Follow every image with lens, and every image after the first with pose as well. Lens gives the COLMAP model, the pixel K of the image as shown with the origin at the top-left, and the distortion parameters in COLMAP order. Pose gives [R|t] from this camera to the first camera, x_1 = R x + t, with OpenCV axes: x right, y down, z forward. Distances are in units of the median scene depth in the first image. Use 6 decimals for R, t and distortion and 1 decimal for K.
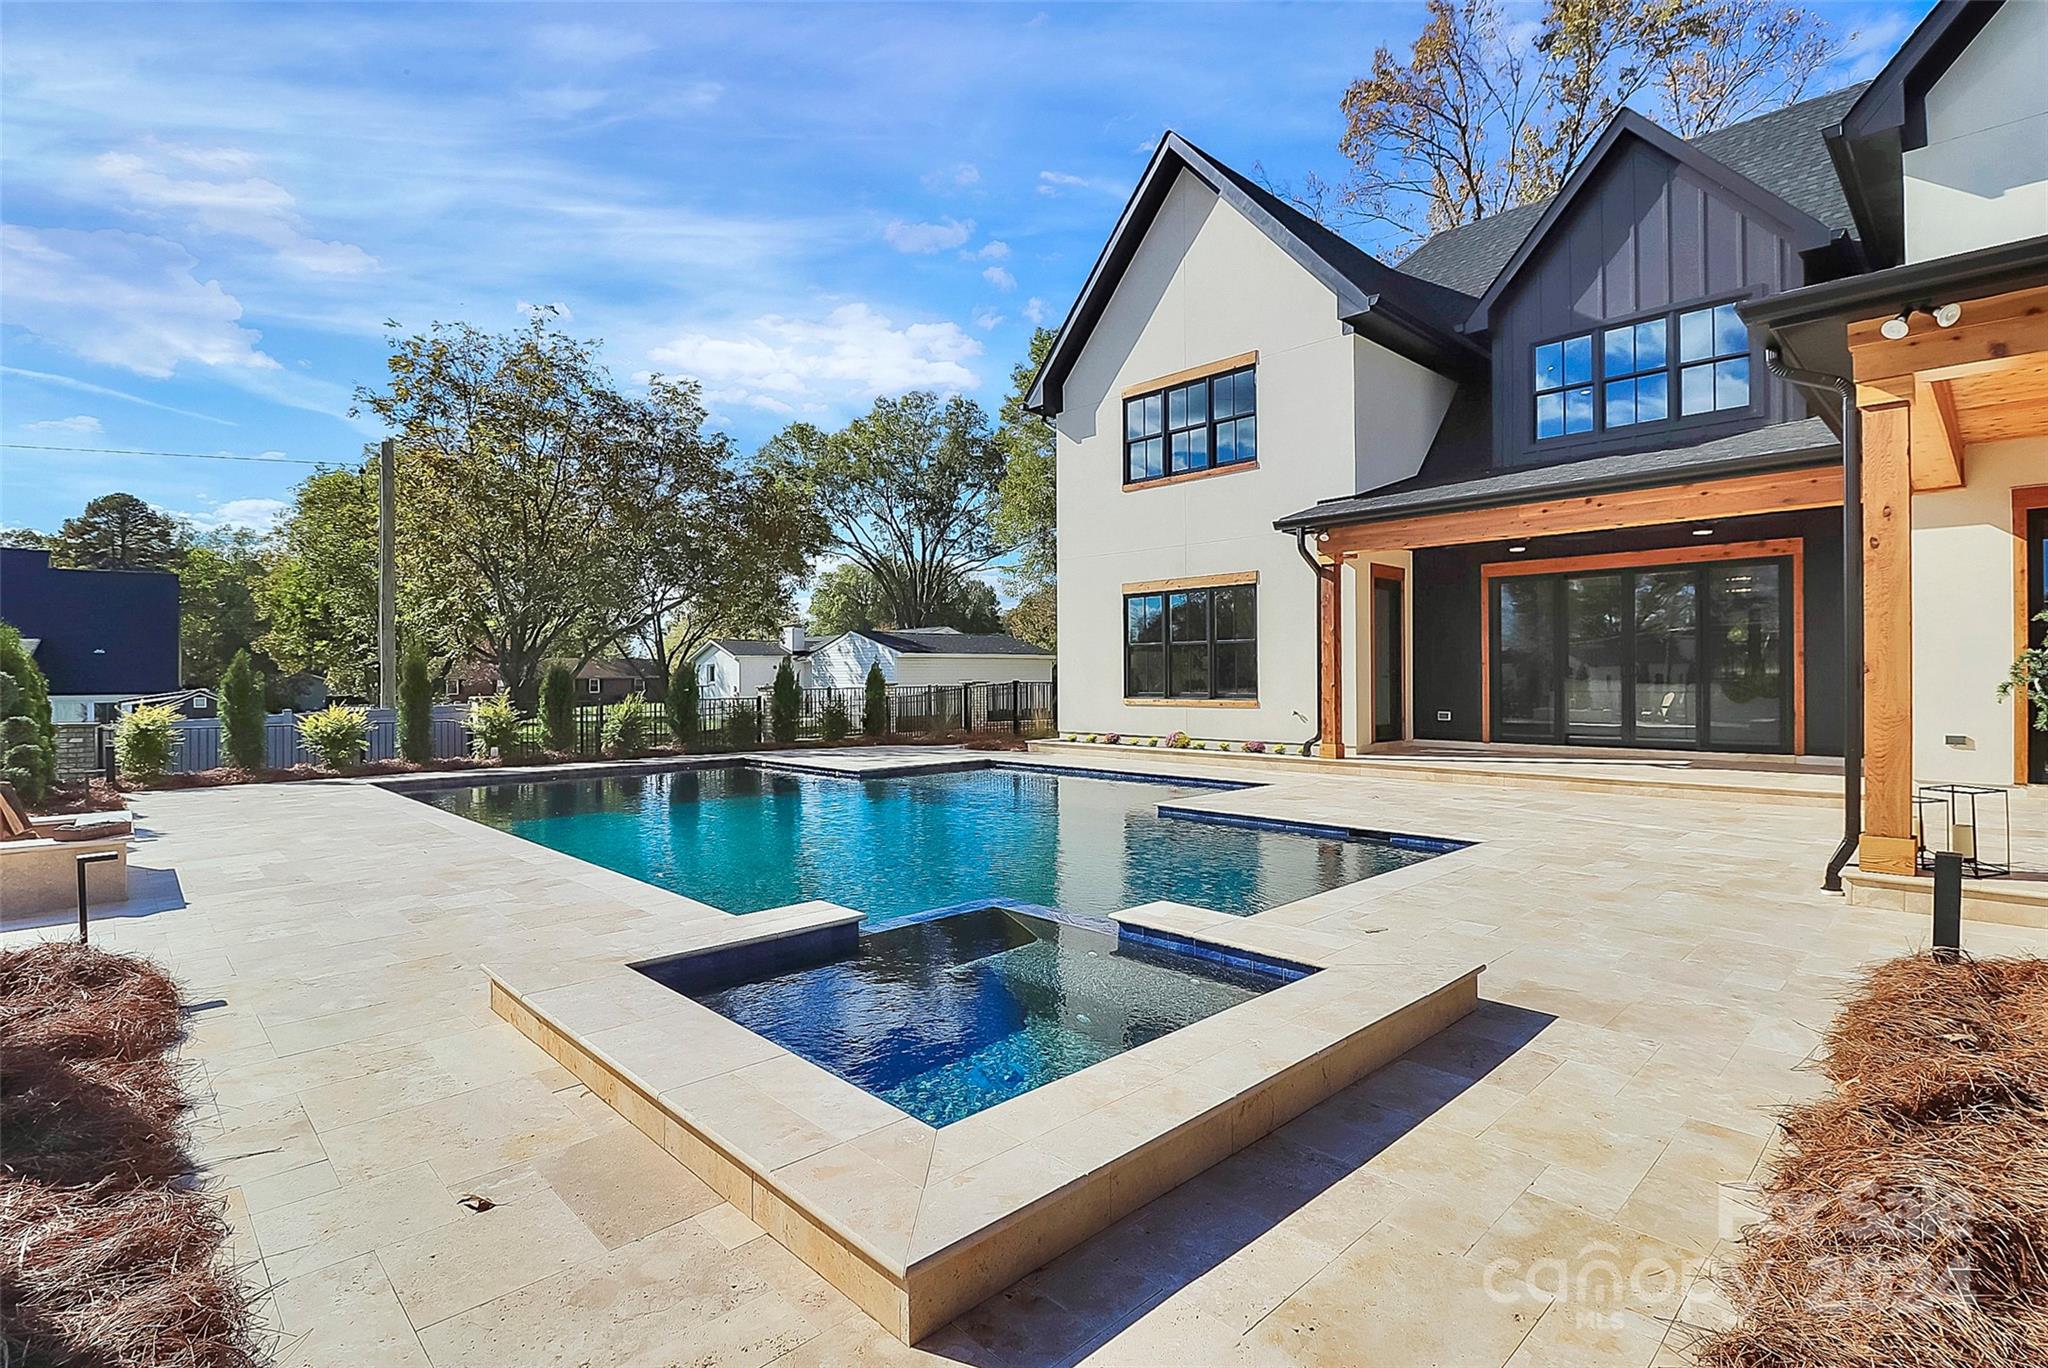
lens RADIAL K [[973.9, 0, 1025.0], [0, 973.9, 682.5], [0, 0, 1]] dist [-0.007300, -0.005321]
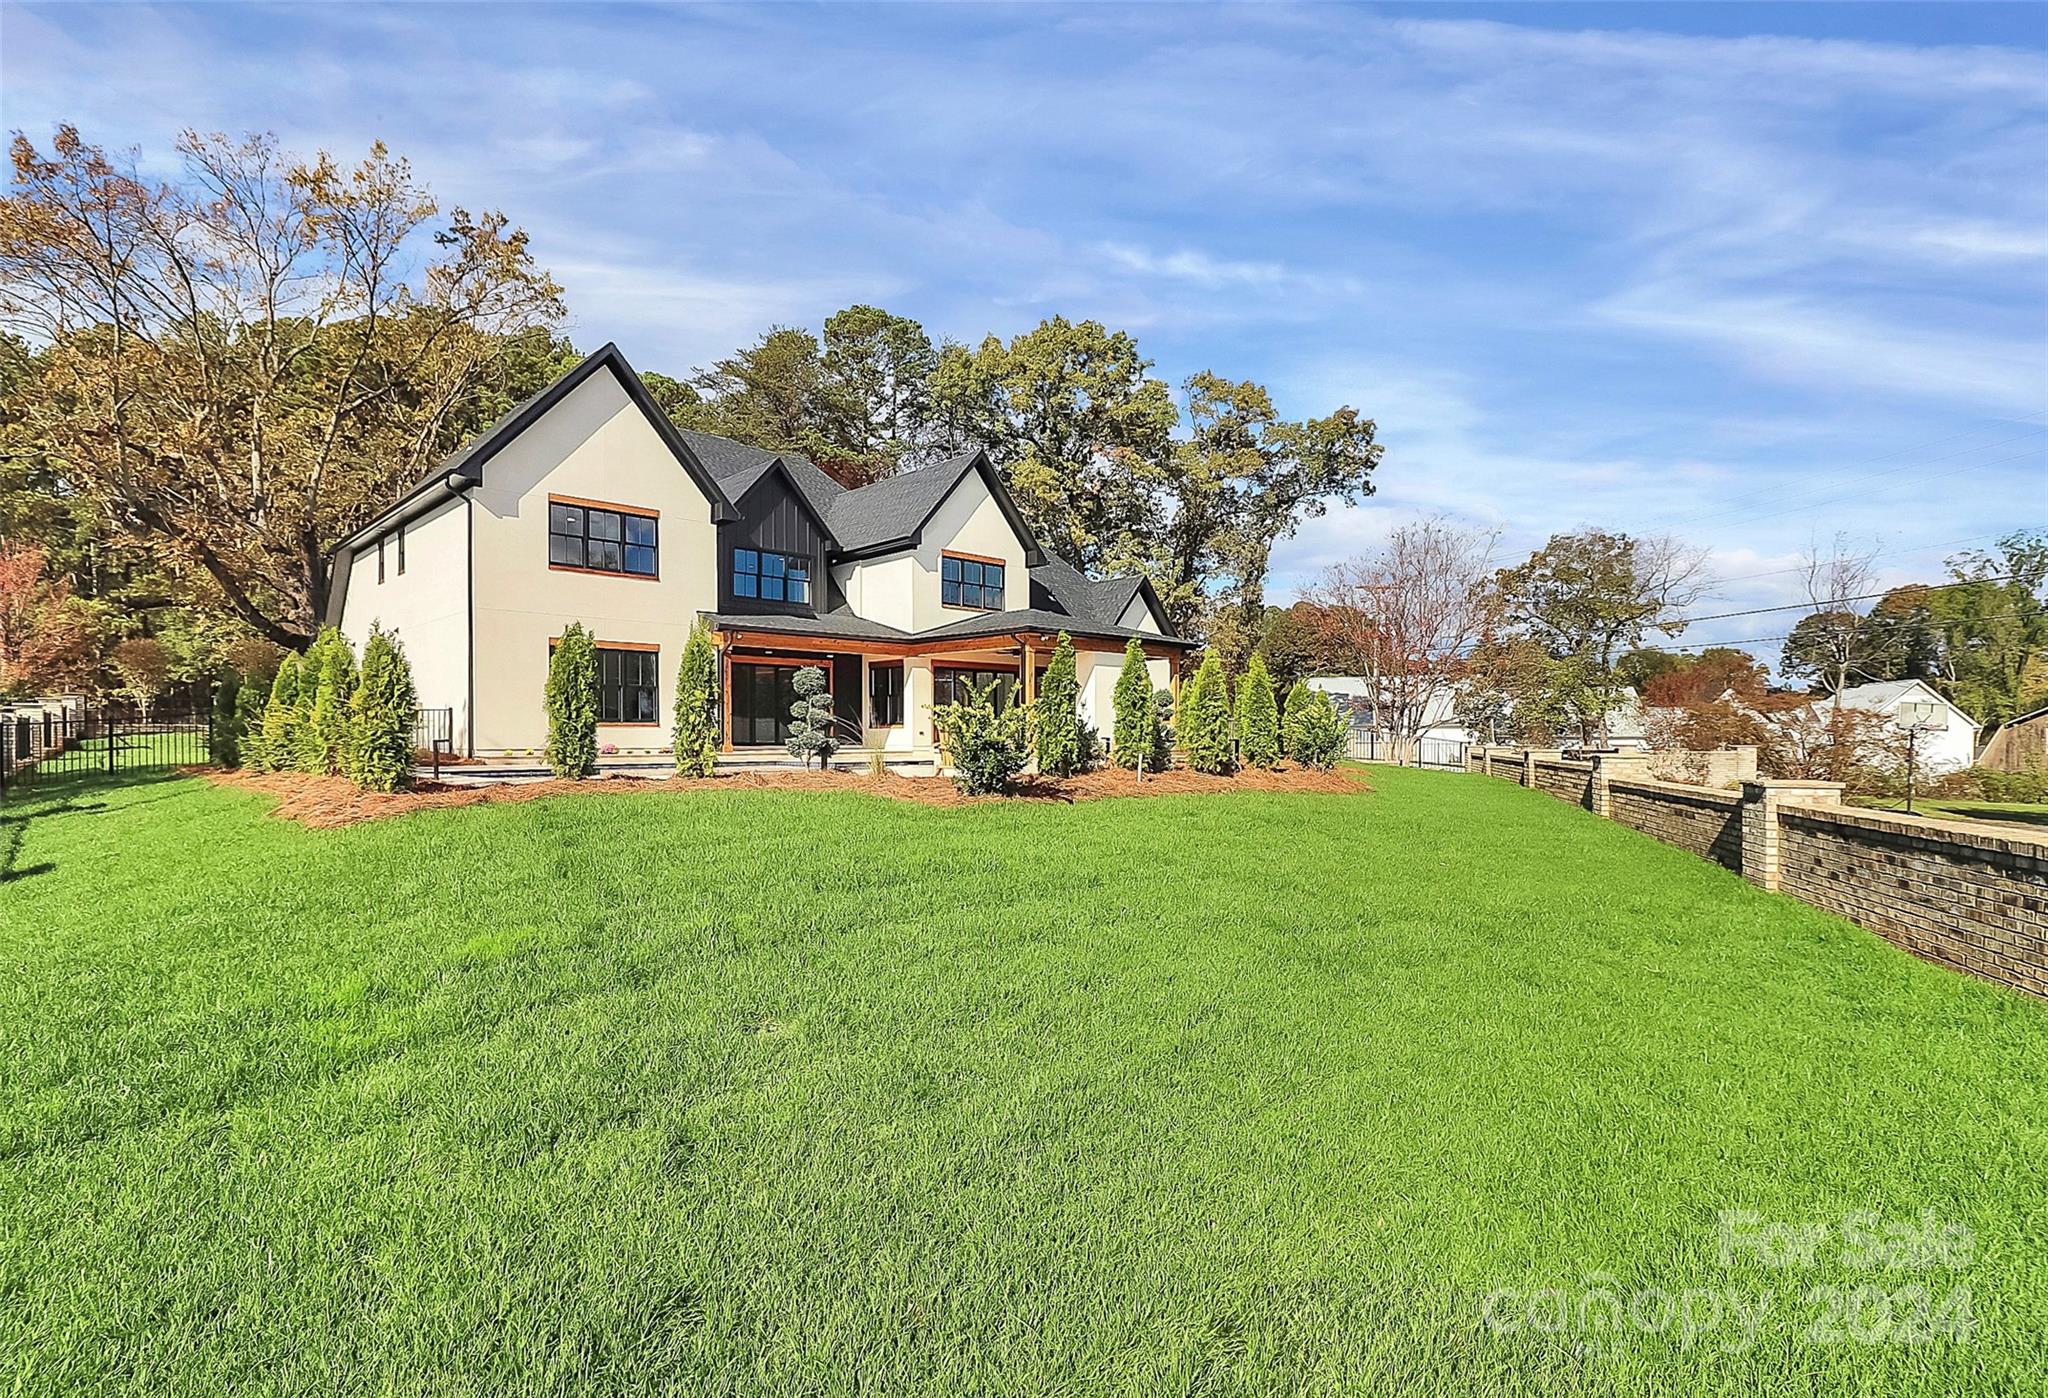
lens RADIAL K [[985.9, 0, 1023.8], [0, 985.9, 717.7], [0, 0, 1]] dist [-0.015643, -0.001854]
pose [[-0.005478, 0.017755, 0.999827, -1.429362], [-0.003220, 0.999837, -0.017773, 0.038243], [-0.999980, -0.003317, -0.005420, 0.384601]]
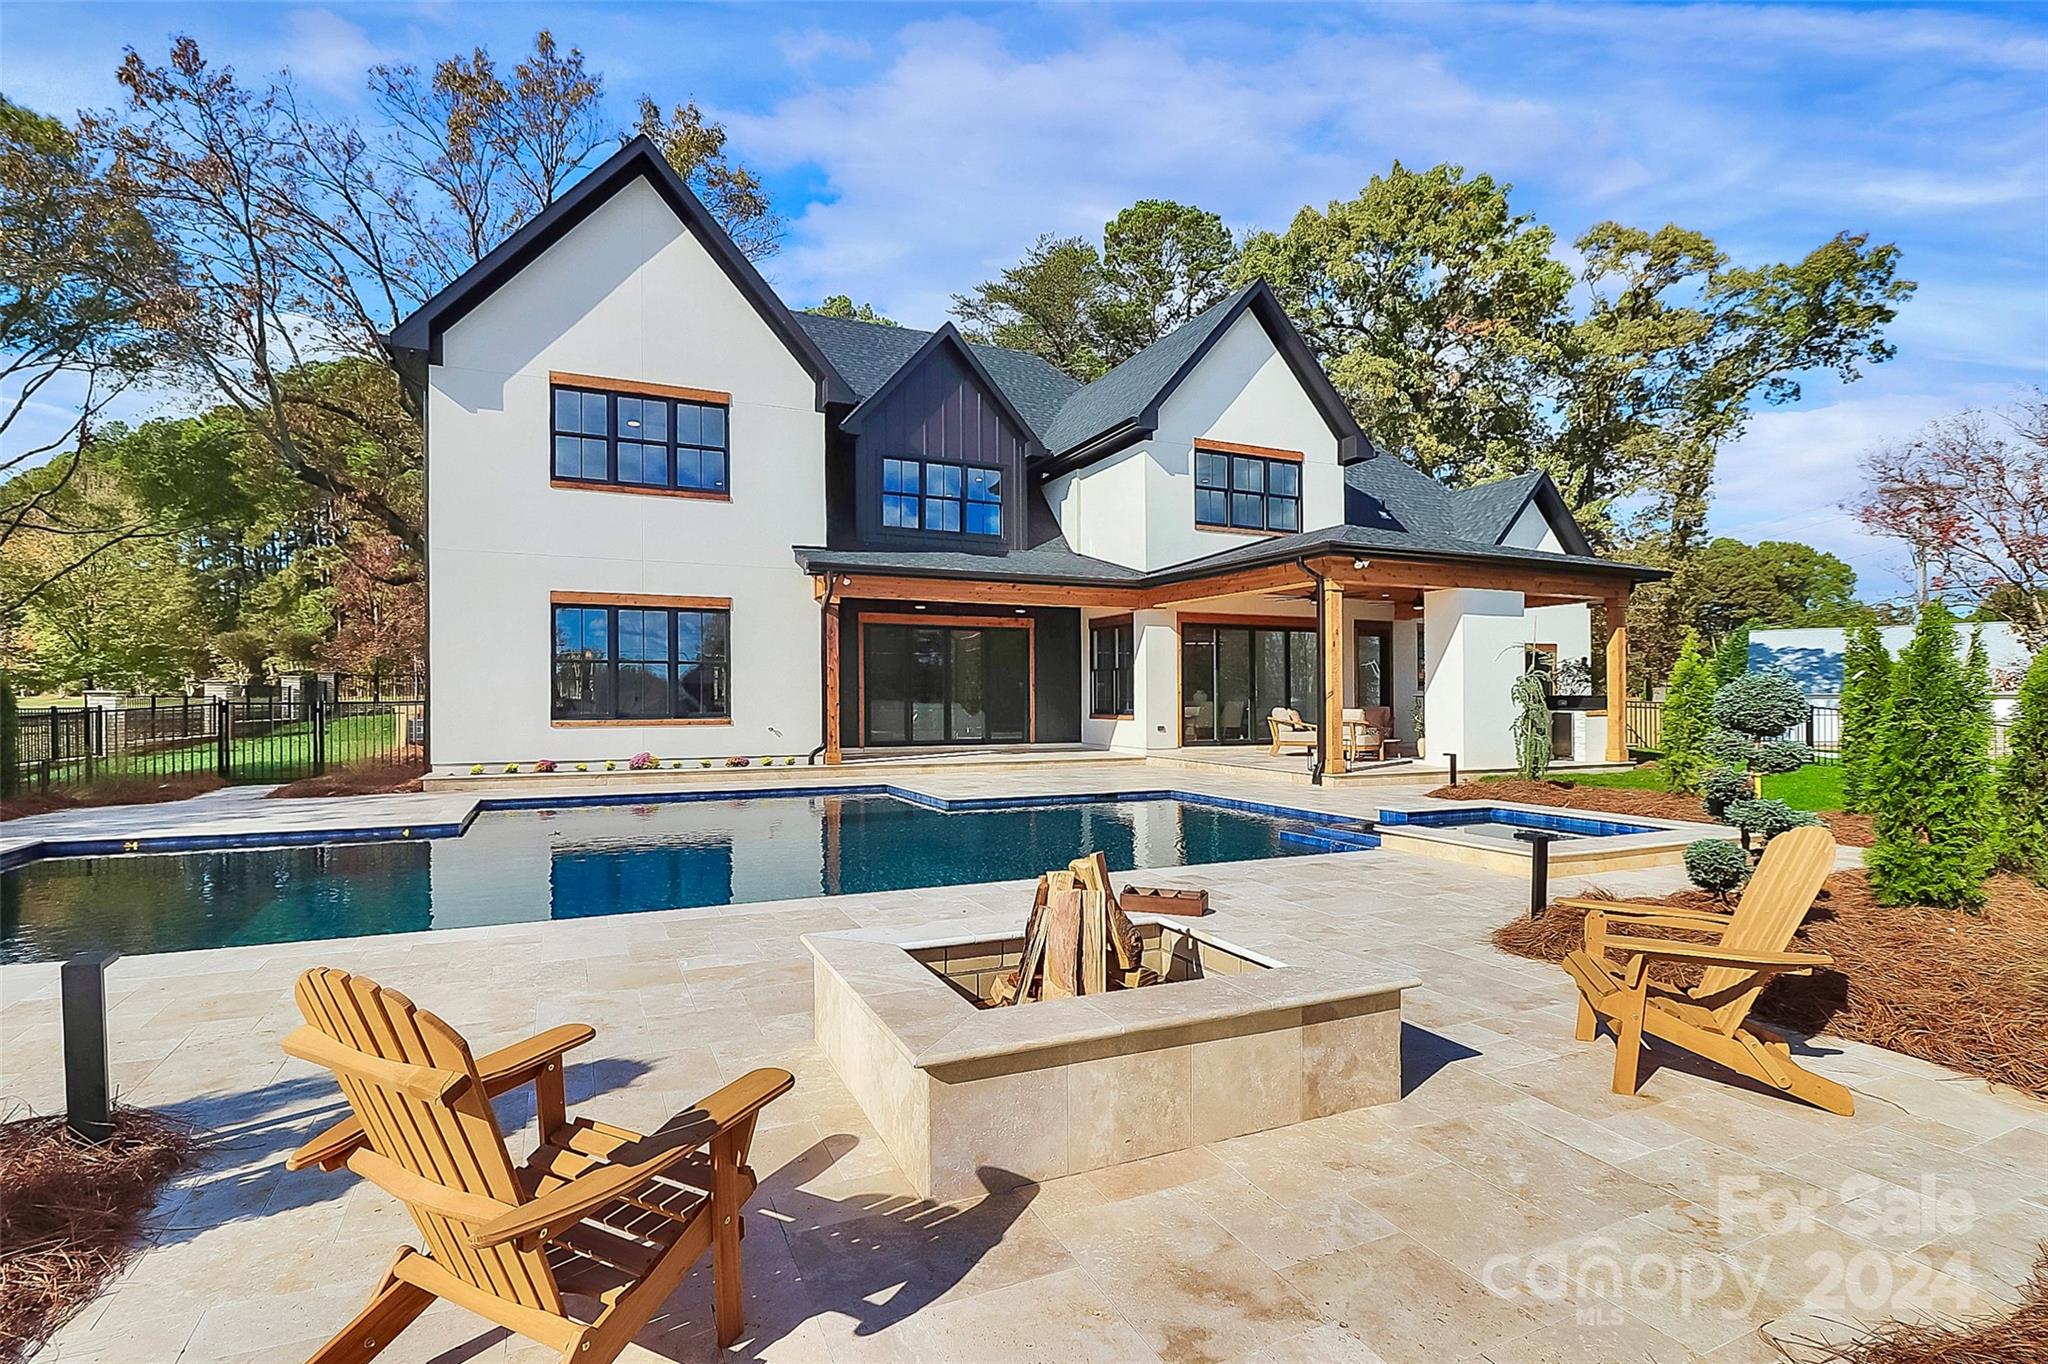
lens RADIAL K [[973.9, 0, 1021.8], [0, 973.9, 676.1], [0, 0, 1]] dist [-0.007300, -0.005321]
pose [[0.330970, 0.020984, 0.943408, -0.664134], [-0.002419, 0.999768, -0.021389, -0.005996], [-0.943638, 0.004797, 0.330944, 0.336661]]
